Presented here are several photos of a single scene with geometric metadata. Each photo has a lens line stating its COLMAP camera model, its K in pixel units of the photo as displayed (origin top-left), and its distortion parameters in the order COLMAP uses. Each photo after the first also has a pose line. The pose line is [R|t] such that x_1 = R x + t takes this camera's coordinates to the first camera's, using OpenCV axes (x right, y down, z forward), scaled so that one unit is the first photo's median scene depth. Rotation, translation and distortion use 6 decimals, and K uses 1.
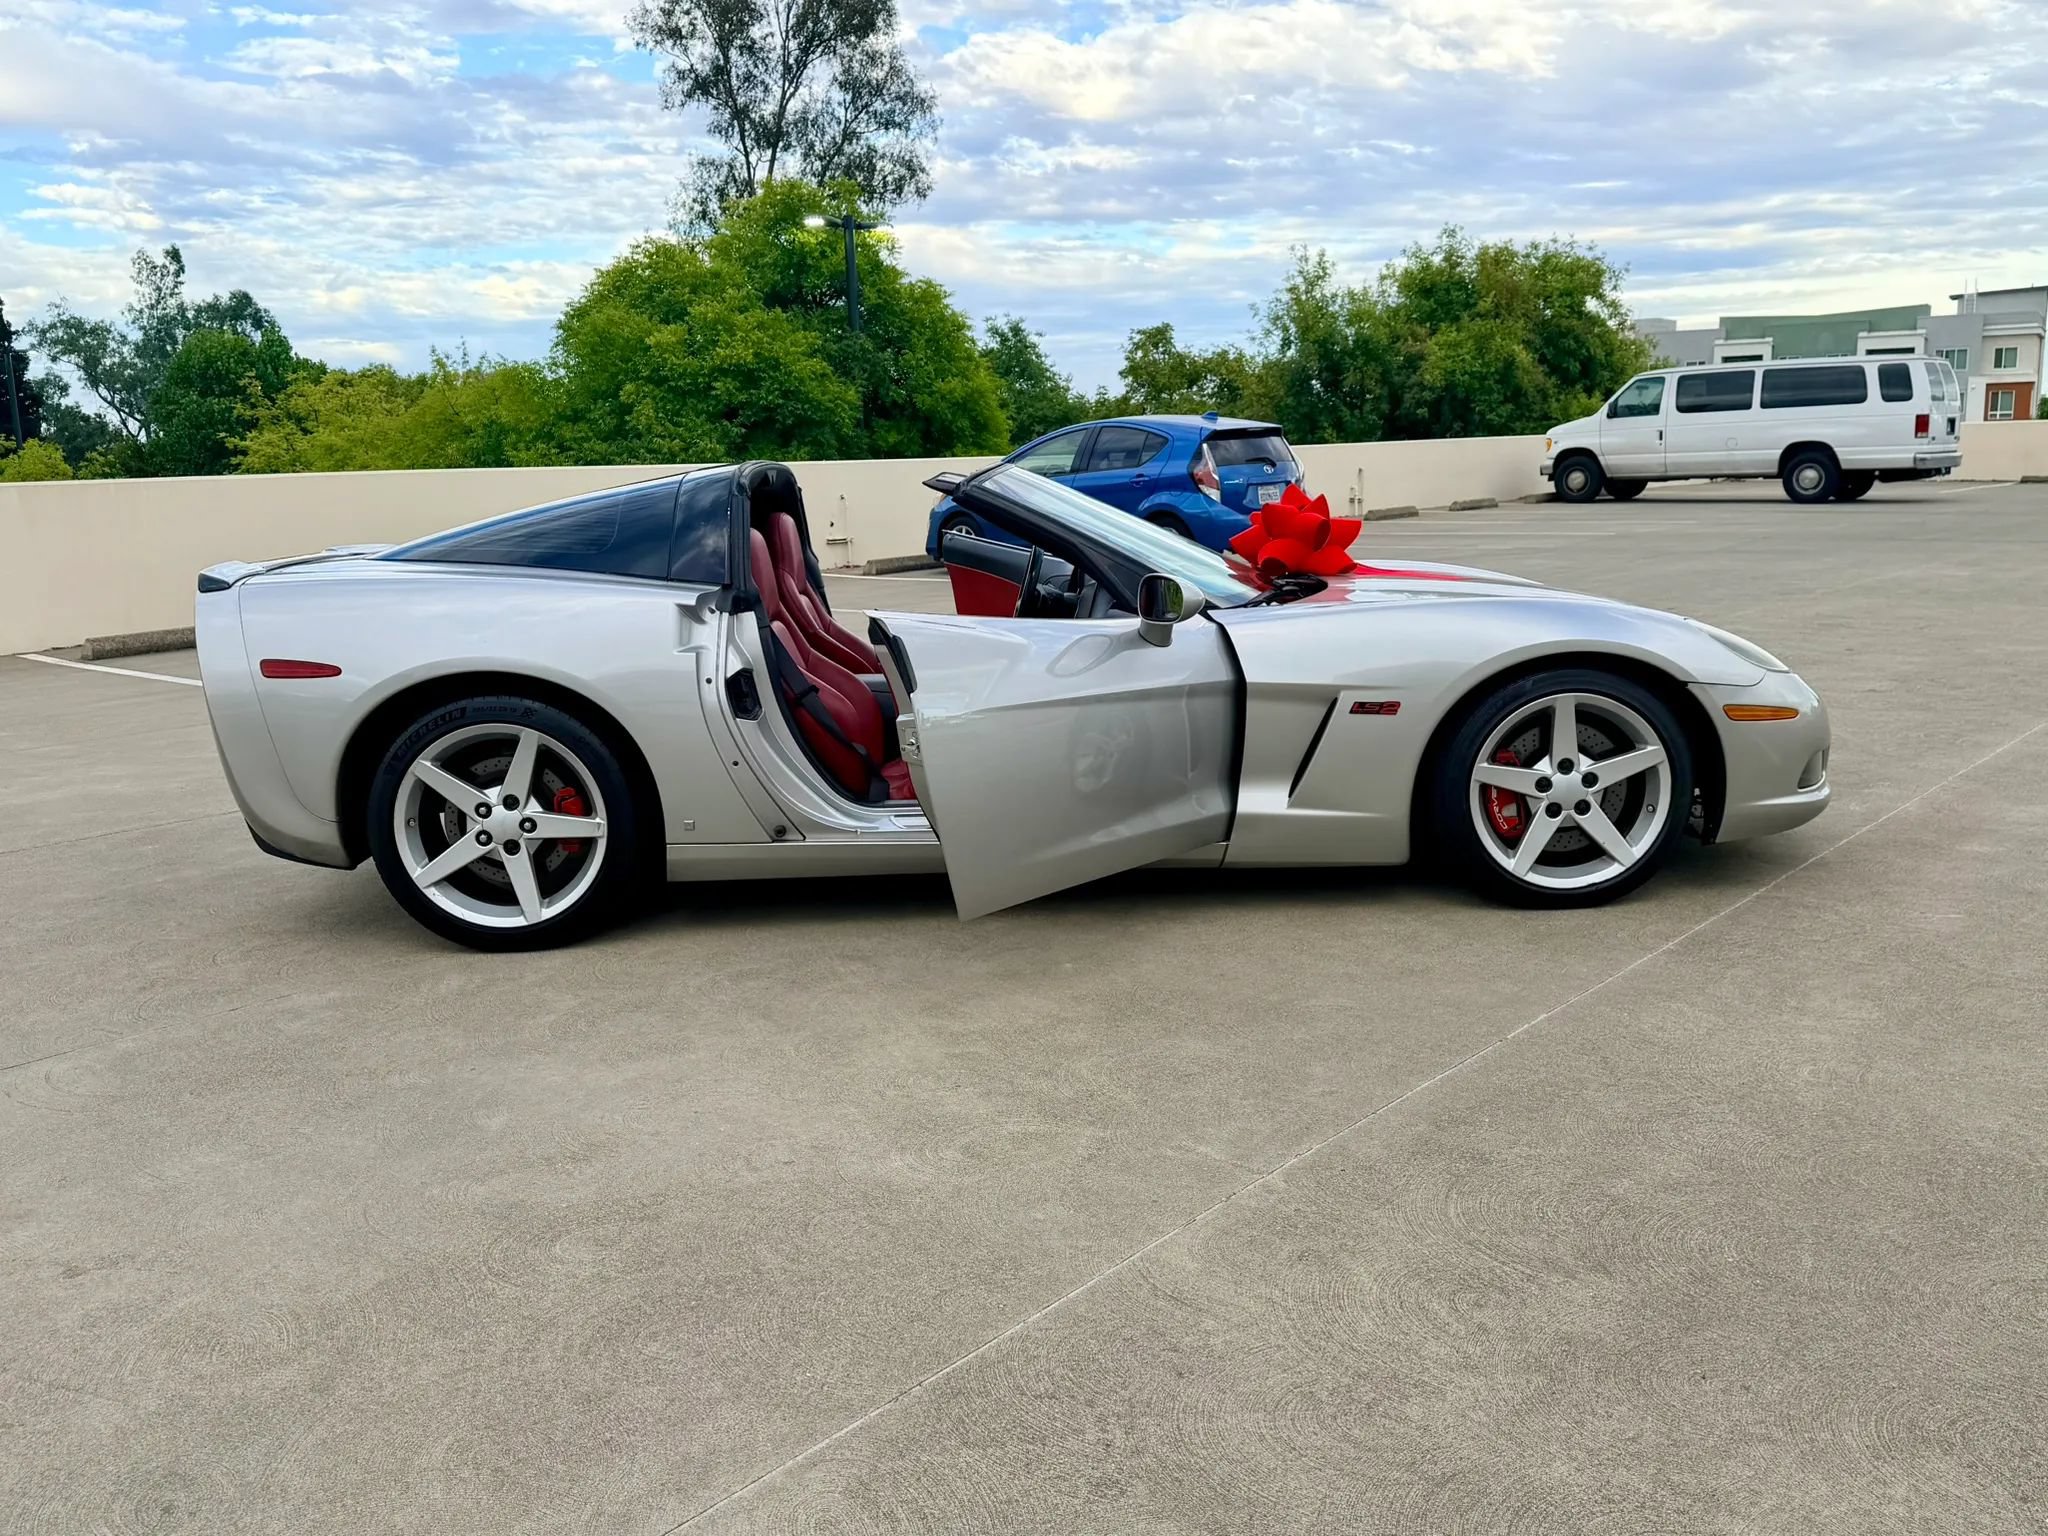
lens RADIAL K [[1704.9, 0, 1009.7], [0, 1704.9, 780.5], [0, 0, 1]] dist [0.132460, -0.217420]
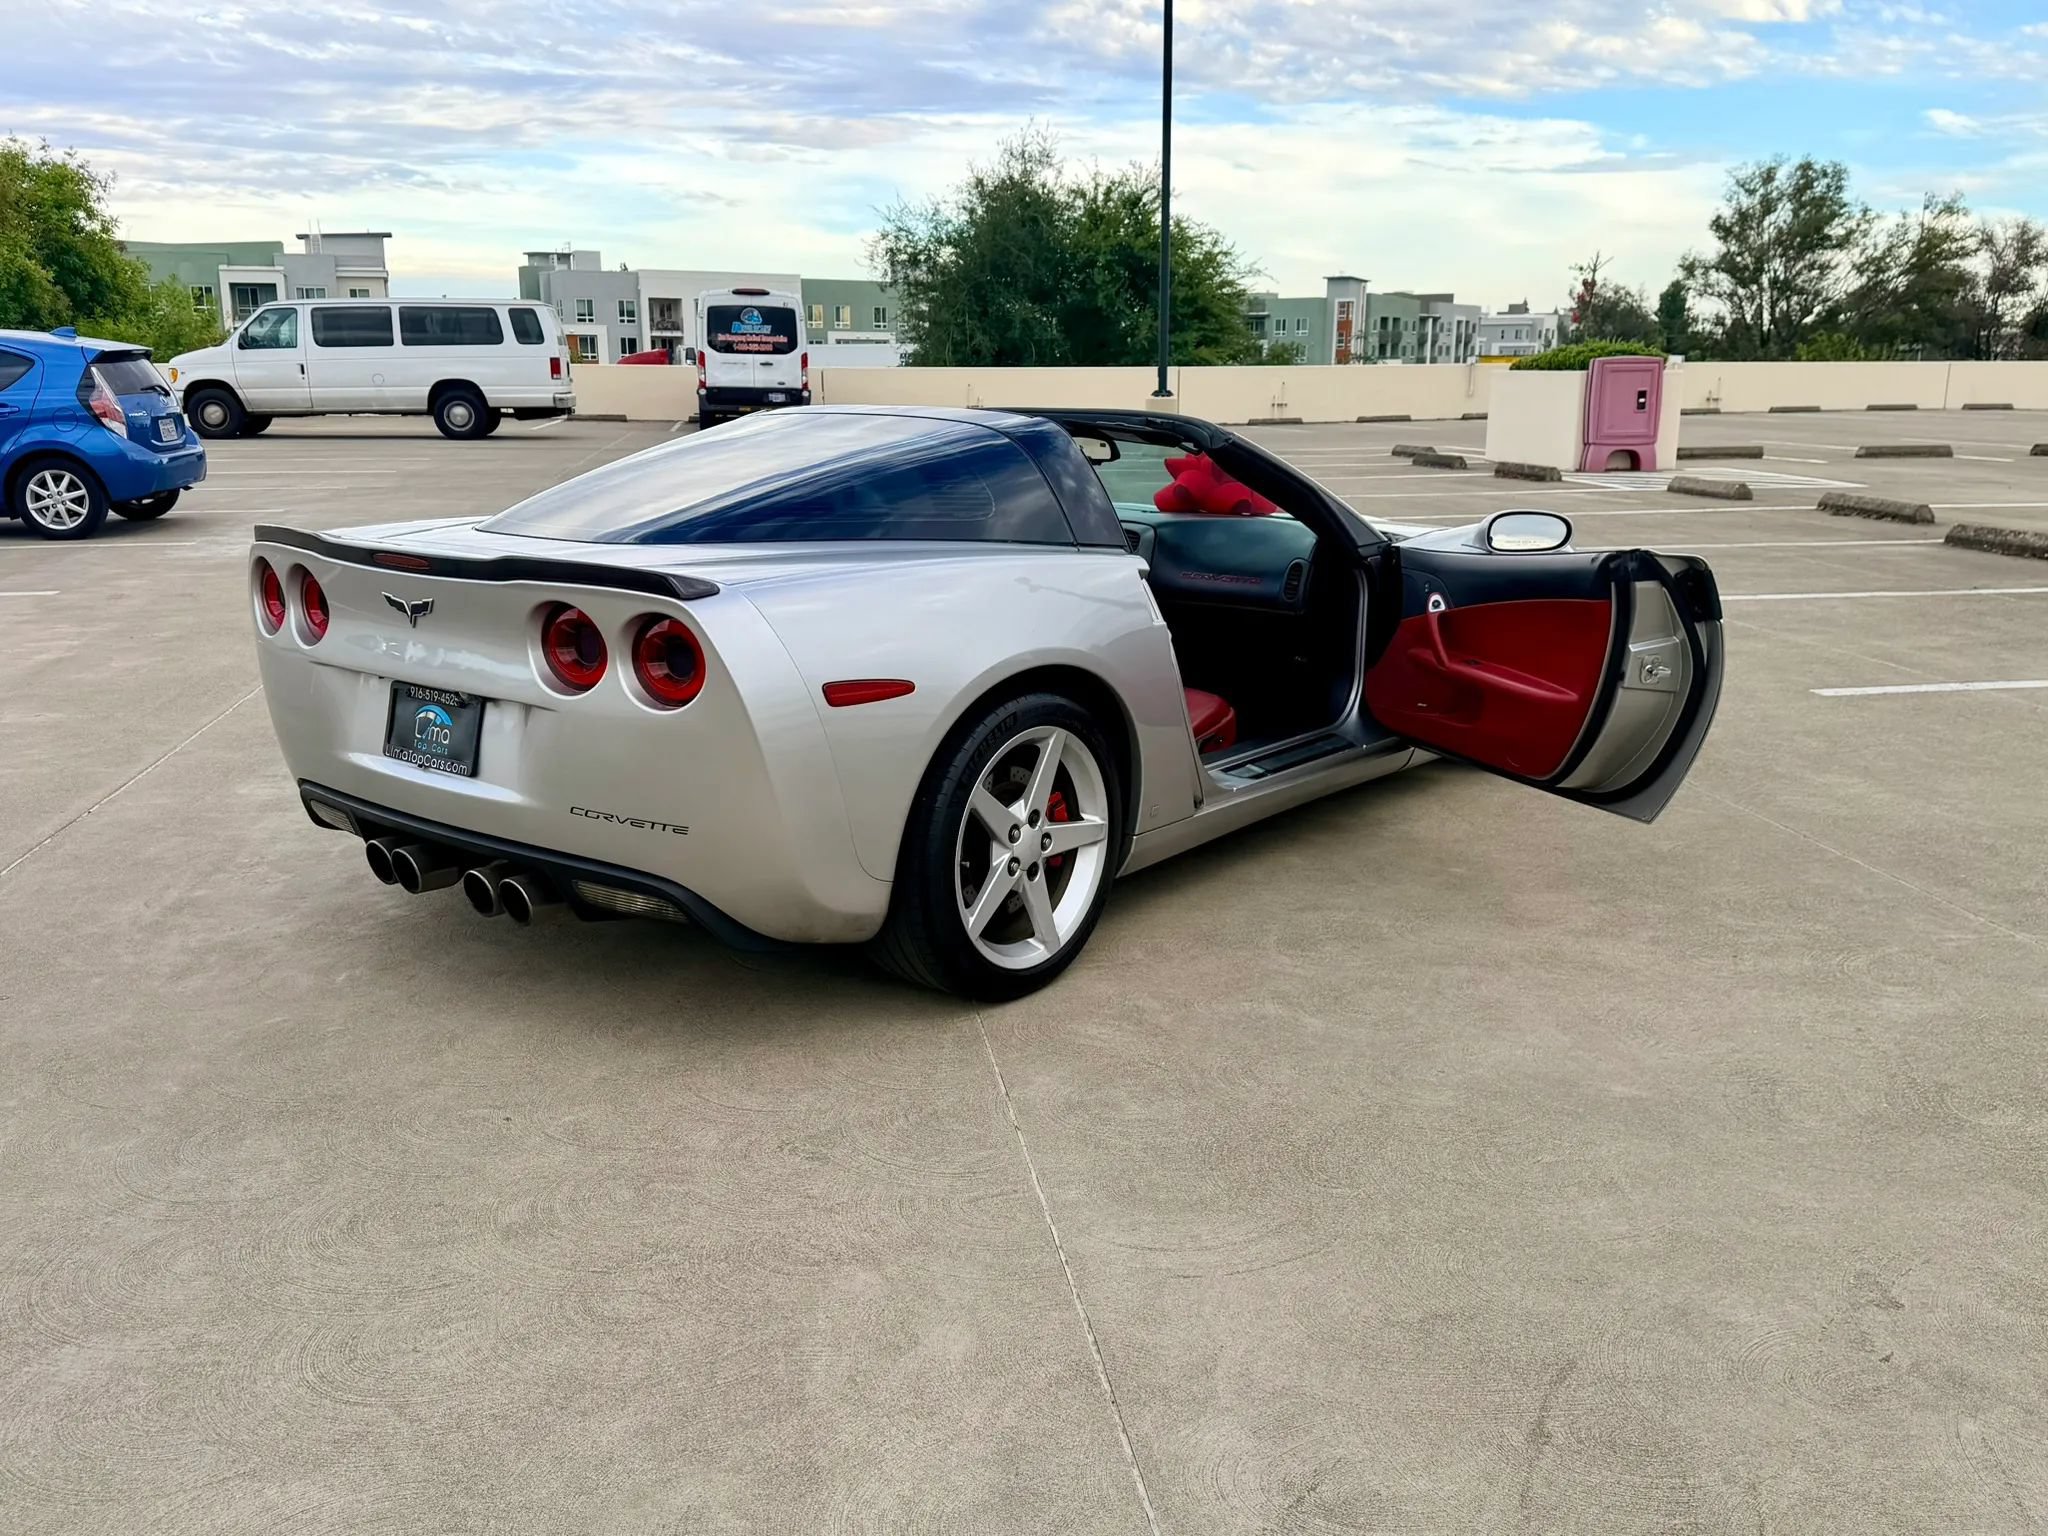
lens RADIAL K [[1716.7, 0, 1008.3], [0, 1716.7, 775.2], [0, 0, 1]] dist [0.186233, -0.400107]
pose [[0.633884, -0.153345, 0.758074, -0.169153], [0.128582, 0.987402, 0.092217, -0.015854], [-0.762665, 0.039020, 0.645615, 0.083901]]
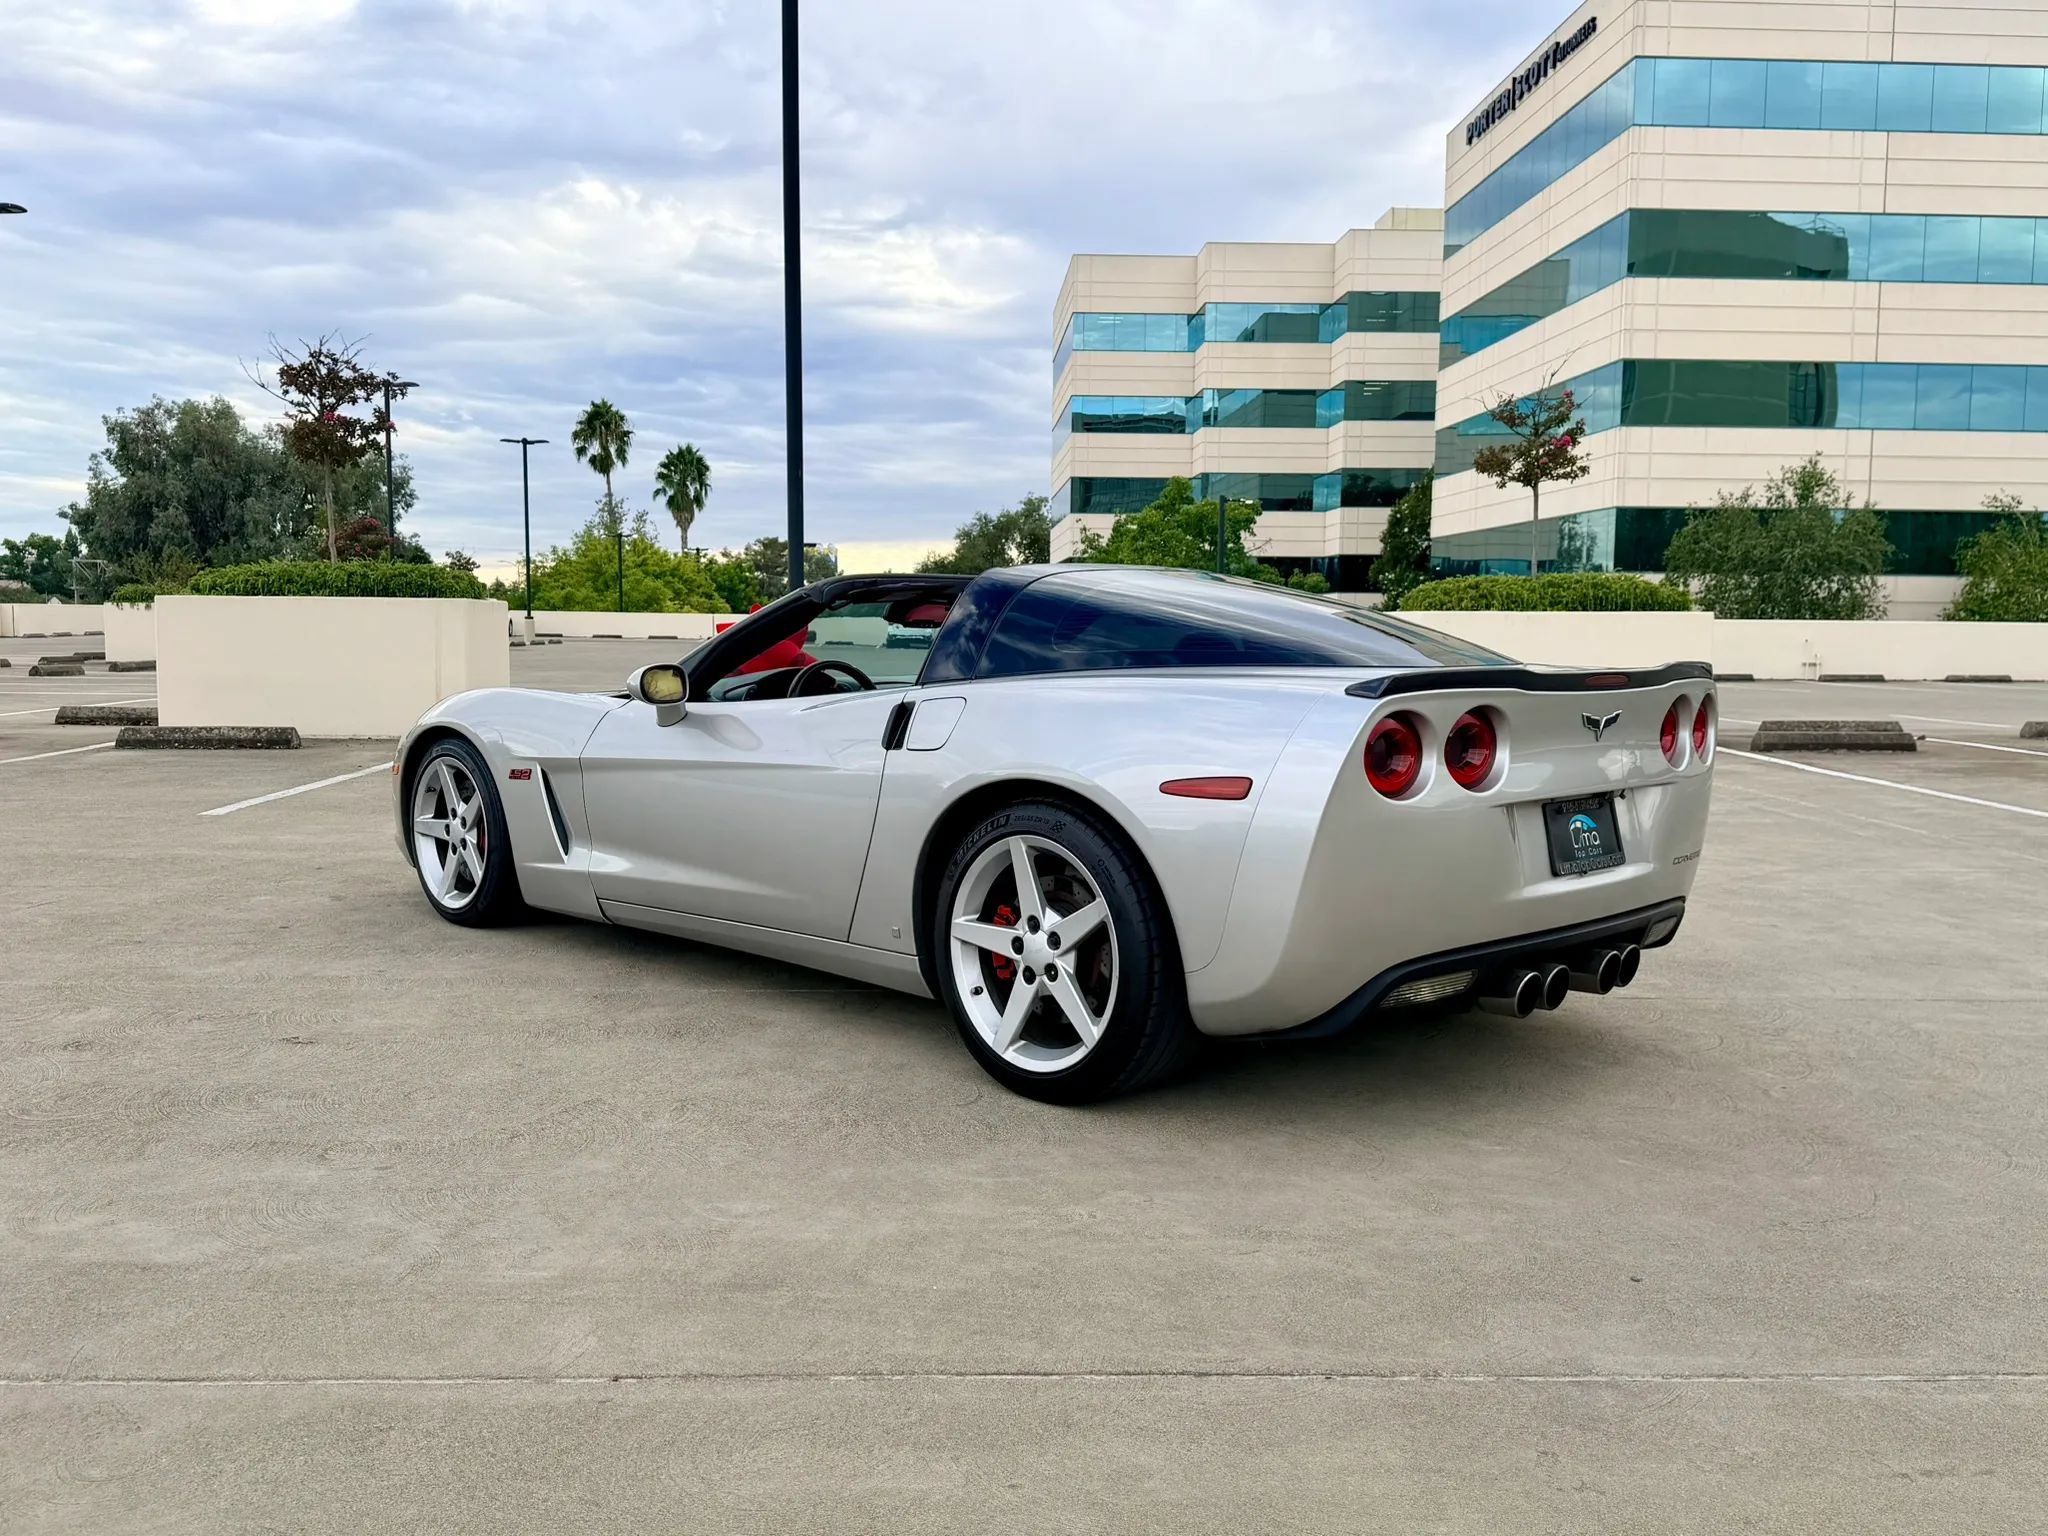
lens RADIAL K [[1709.0, 0, 1017.0], [0, 1709.0, 765.9], [0, 0, 1]] dist [0.171508, -0.334327]
pose [[-0.701926, -0.039763, 0.711139, -0.164141], [0.144910, 0.969585, 0.197246, -0.057508], [-0.697353, 0.241504, -0.674814, 0.357949]]
